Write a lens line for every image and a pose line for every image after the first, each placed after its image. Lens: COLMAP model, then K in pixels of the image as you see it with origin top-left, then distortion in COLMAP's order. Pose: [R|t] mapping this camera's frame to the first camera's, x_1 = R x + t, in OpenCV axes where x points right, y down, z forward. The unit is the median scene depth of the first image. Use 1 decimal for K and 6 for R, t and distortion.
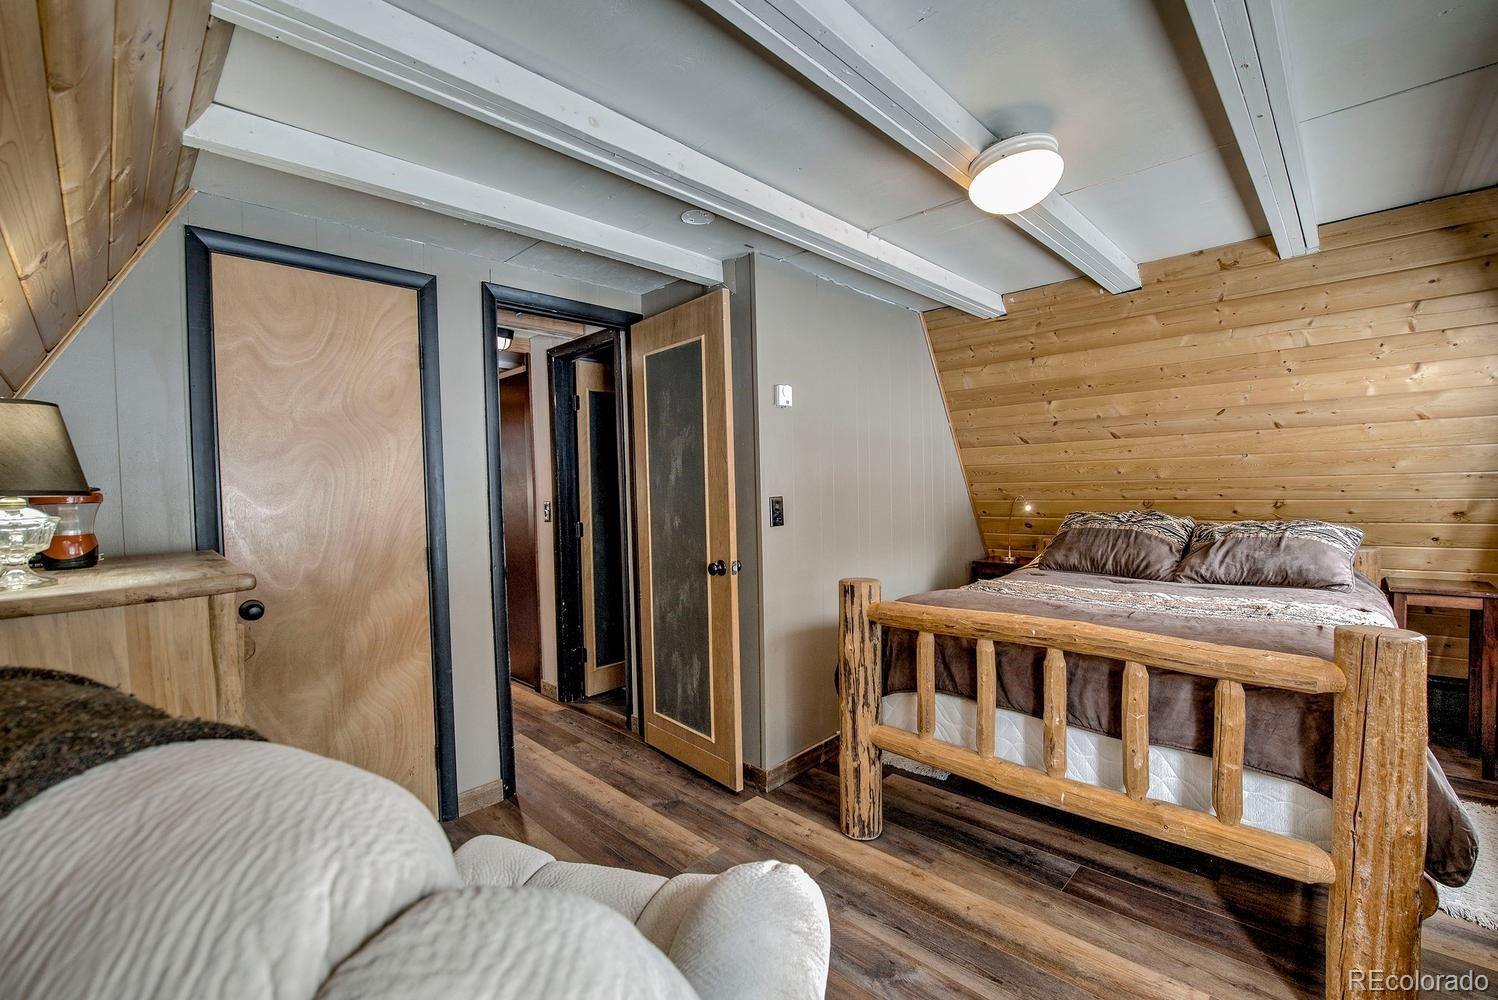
lens RADIAL K [[637.3, 0, 744.3], [0, 637.3, 498.1], [0, 0, 1]] dist [-0.015519, -0.002515]
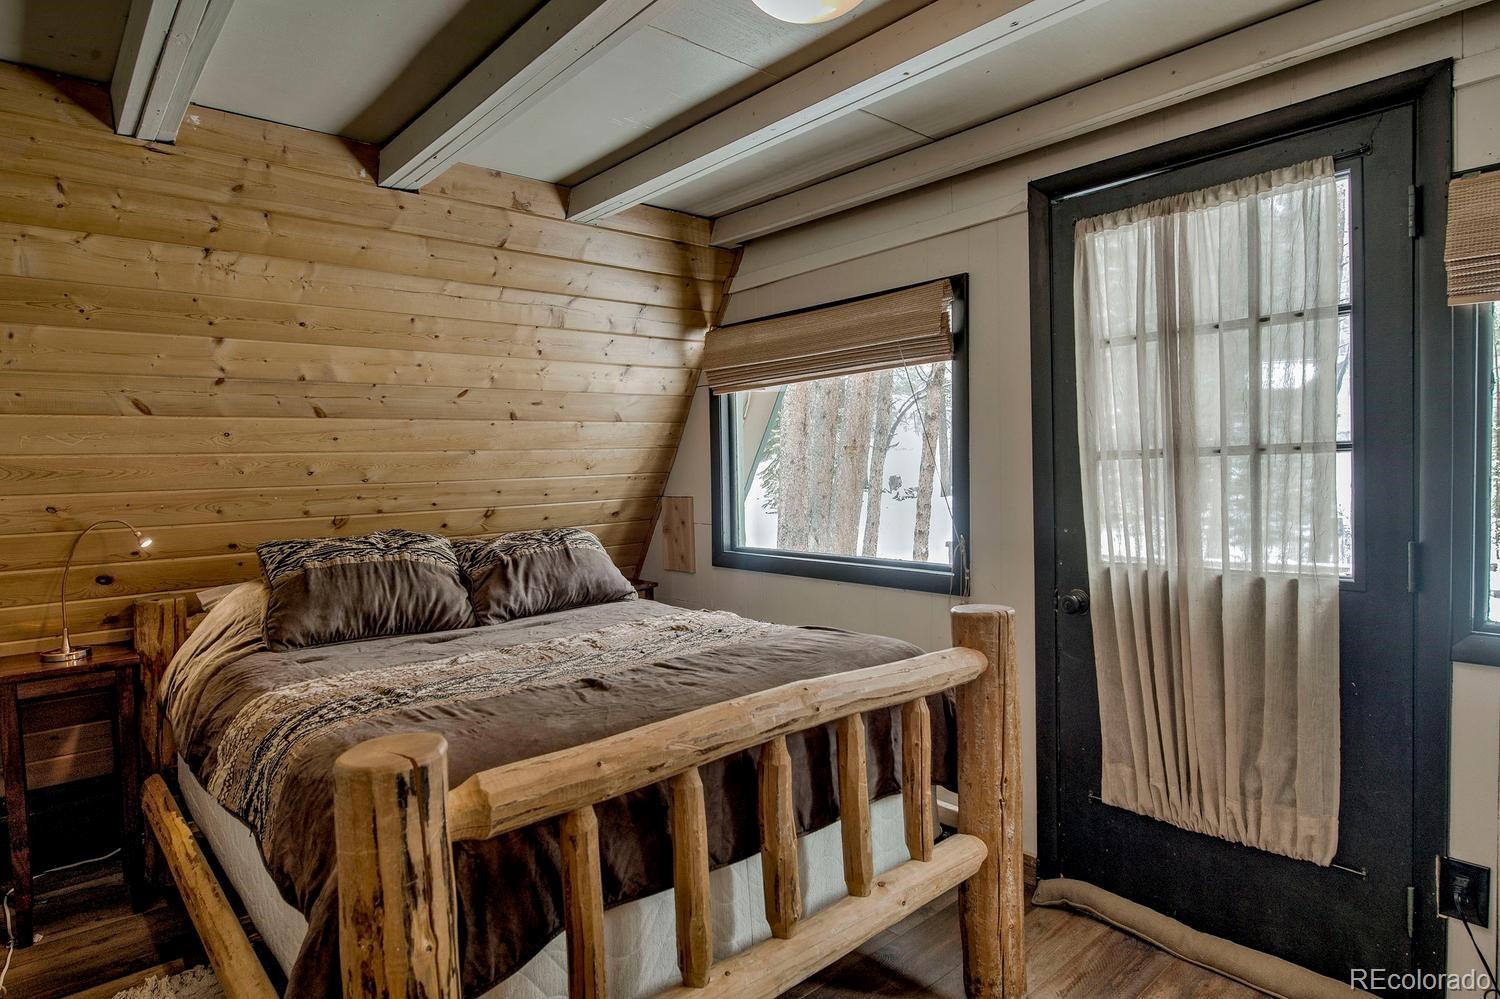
lens RADIAL K [[826.4, 0, 759.1], [0, 826.4, 497.6], [0, 0, 1]] dist [-0.006805, -0.002732]
pose [[0.073963, -0.015635, 0.997138, -0.204594], [0.045467, 0.998890, 0.012290, -0.007459], [-0.996224, 0.044427, 0.074591, 0.580992]]
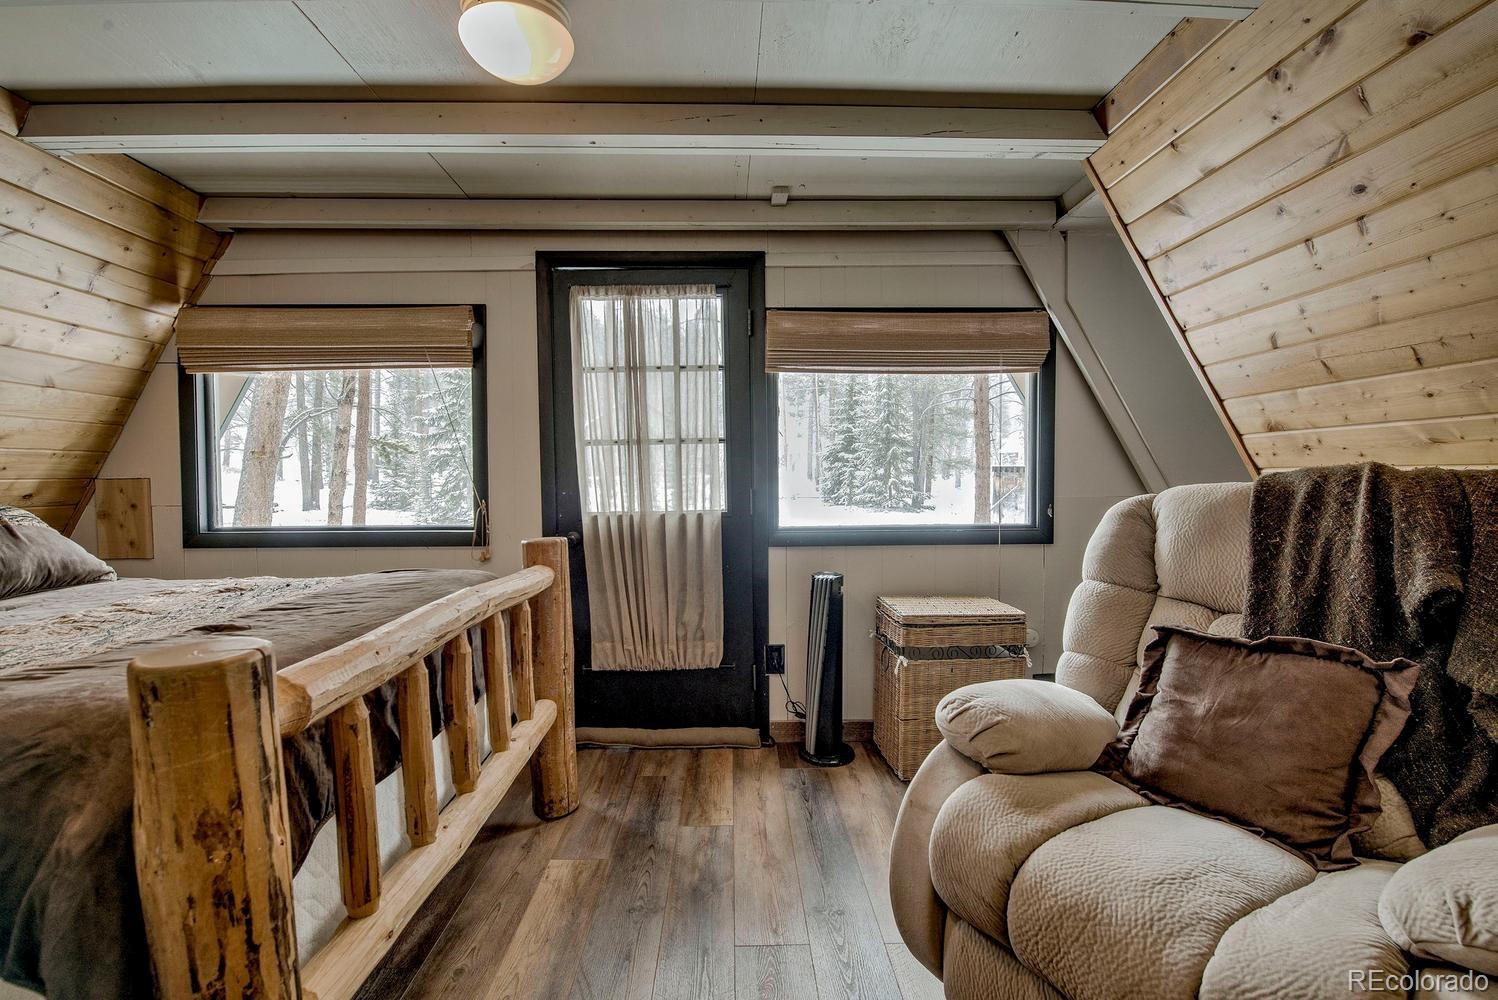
lens RADIAL K [[607.2, 0, 749.3], [0, 607.2, 500.0], [0, 0, 1]] dist [-0.017636, -0.002278]
pose [[-0.717193, 0.006693, 0.696842, -0.178570], [0.042118, 0.998542, 0.033757, 0.040584], [-0.695601, 0.053560, -0.716429, 0.787024]]
